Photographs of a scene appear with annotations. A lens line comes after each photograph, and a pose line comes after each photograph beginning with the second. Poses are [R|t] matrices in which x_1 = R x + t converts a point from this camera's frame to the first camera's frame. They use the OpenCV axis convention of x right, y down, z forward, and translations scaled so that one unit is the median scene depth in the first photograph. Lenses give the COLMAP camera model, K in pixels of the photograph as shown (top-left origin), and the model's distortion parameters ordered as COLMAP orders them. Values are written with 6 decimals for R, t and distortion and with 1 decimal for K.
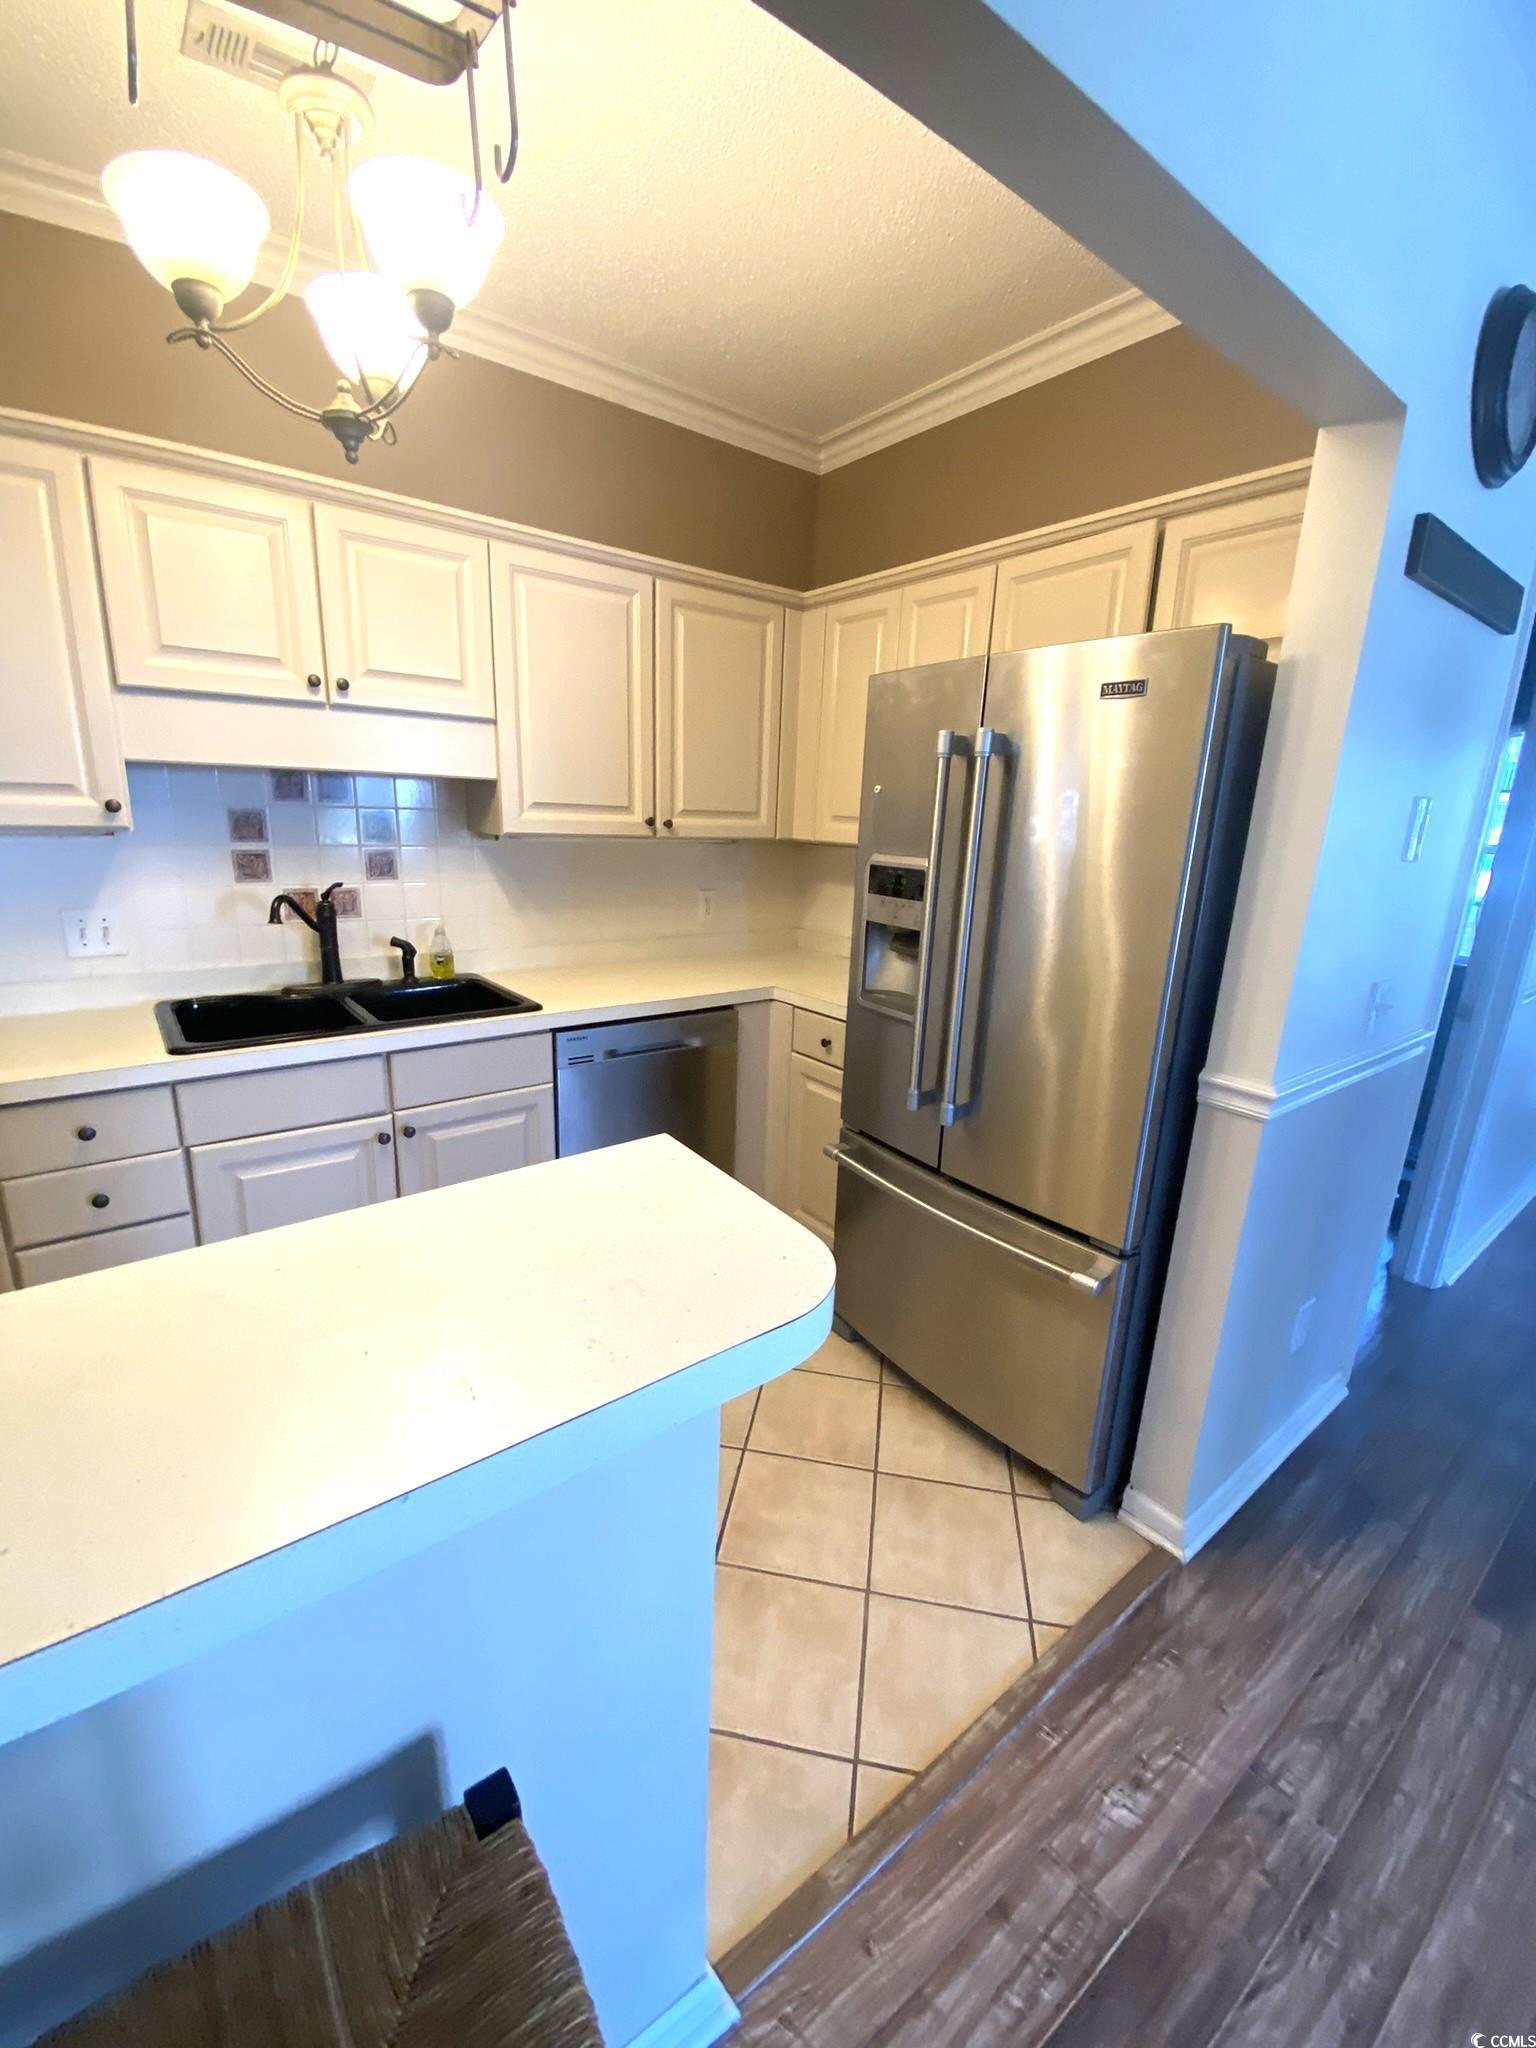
lens RADIAL K [[816.5, 0, 775.7], [0, 816.5, 1024.3], [0, 0, 1]] dist [0.000741, -0.015284]
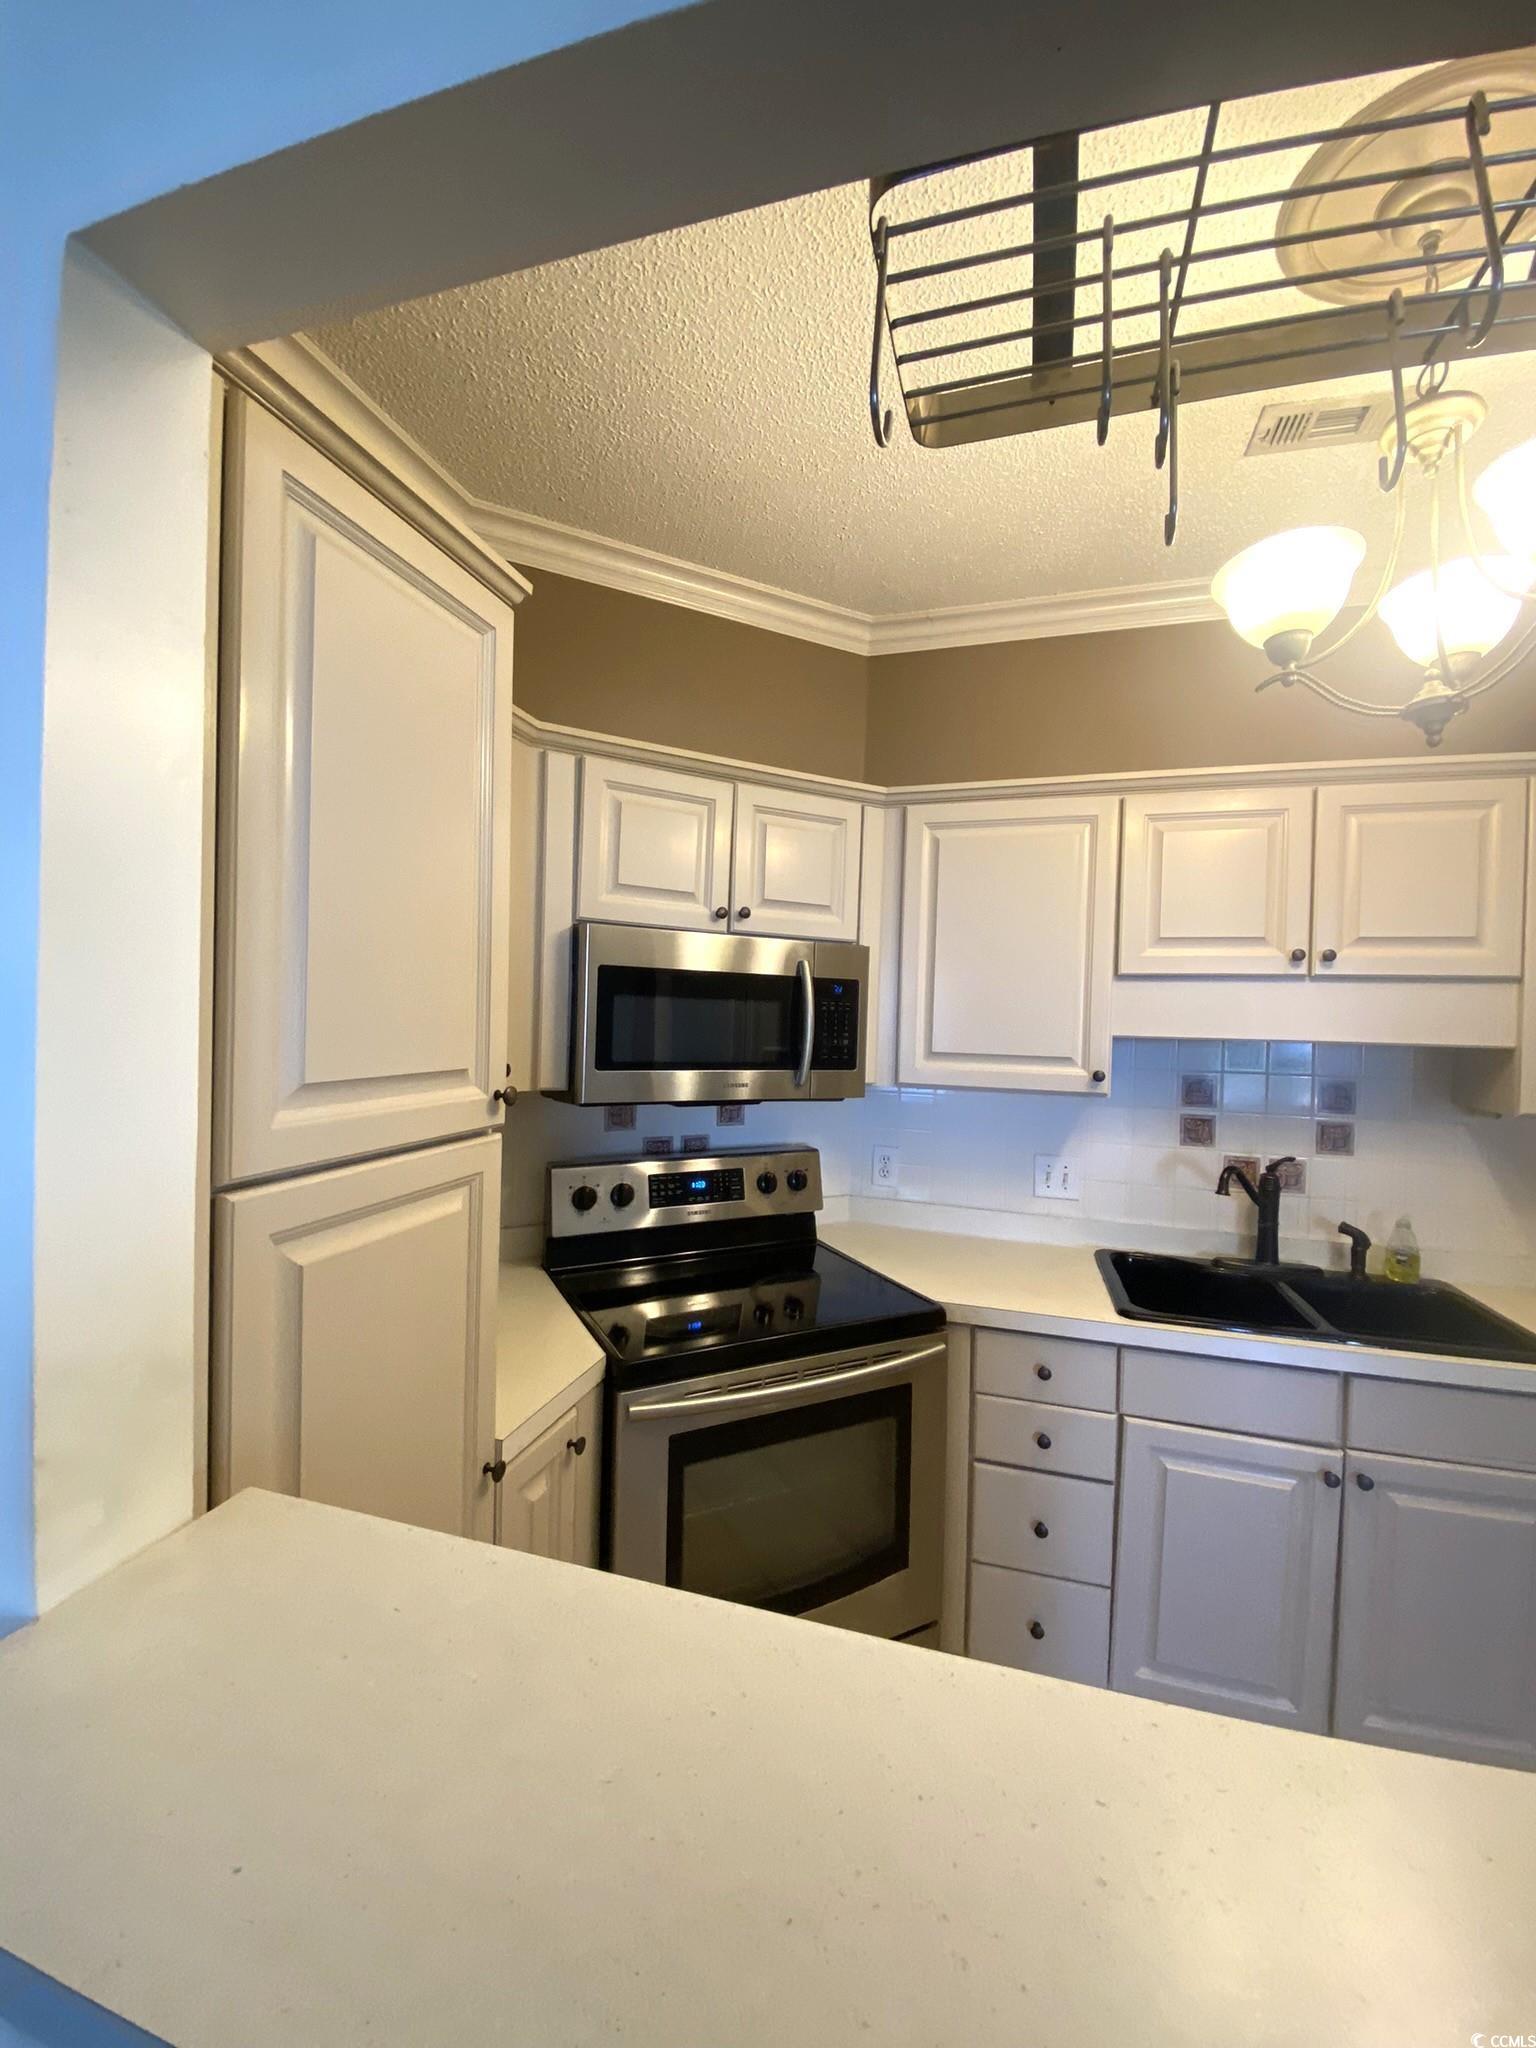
lens RADIAL K [[814.2, 0, 760.3], [0, 814.2, 1022.8], [0, 0, 1]] dist [0.028344, -0.035554]
pose [[0.558697, -0.020609, -0.829116, -0.106737], [-0.212095, 0.962900, -0.166854, -0.040572], [0.801794, 0.269072, 0.533598, -0.014793]]
